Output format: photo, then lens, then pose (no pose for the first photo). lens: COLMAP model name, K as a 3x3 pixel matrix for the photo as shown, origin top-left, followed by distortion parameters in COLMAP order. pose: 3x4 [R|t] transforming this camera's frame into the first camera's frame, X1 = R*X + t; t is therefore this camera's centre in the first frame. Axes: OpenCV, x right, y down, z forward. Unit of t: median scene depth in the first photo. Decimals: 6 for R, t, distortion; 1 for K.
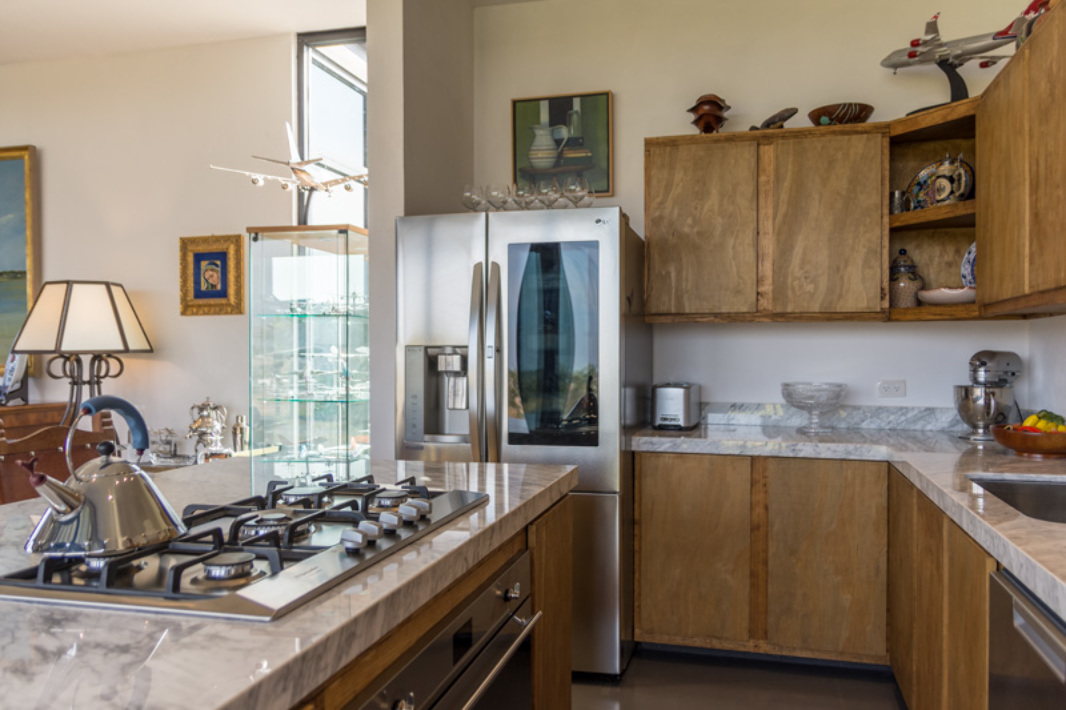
lens RADIAL K [[810.0, 0, 538.1], [0, 810.0, 357.9], [0, 0, 1]] dist [0.028382, -0.021768]
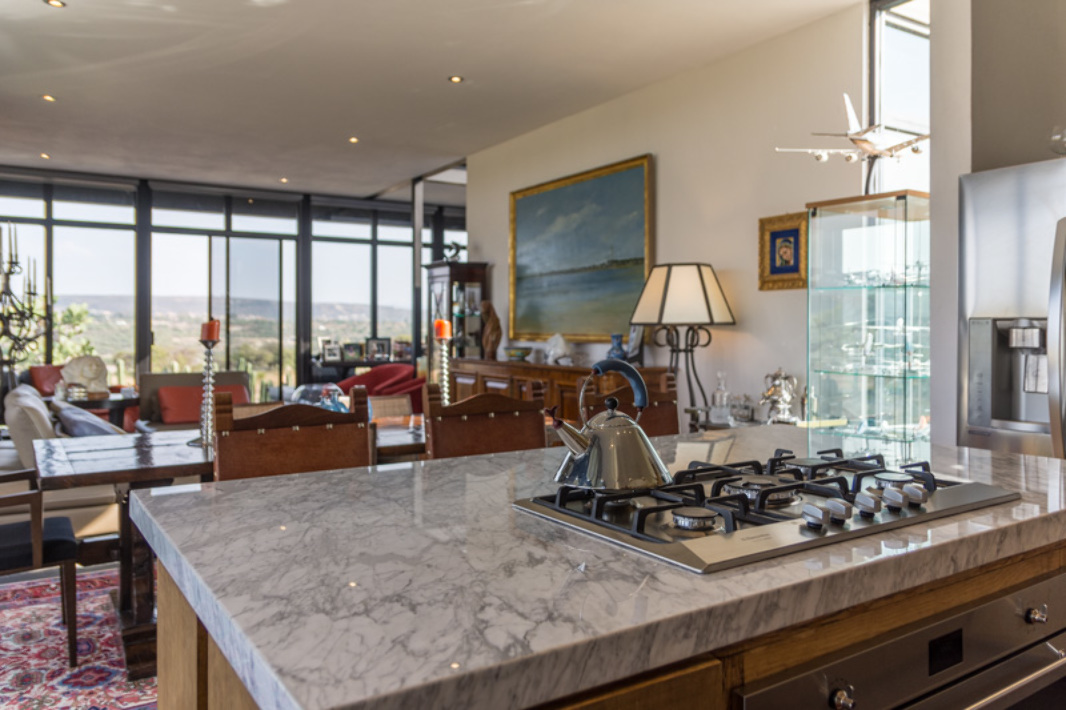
lens RADIAL K [[810.0, 0, 565.2], [0, 810.0, 324.9], [0, 0, 1]] dist [0.028382, -0.021768]
pose [[0.739924, 0.002217, -0.672687, 0.108081], [-0.007681, 0.999957, -0.005152, 0.000878], [0.672647, 0.008979, 0.739909, 0.034836]]
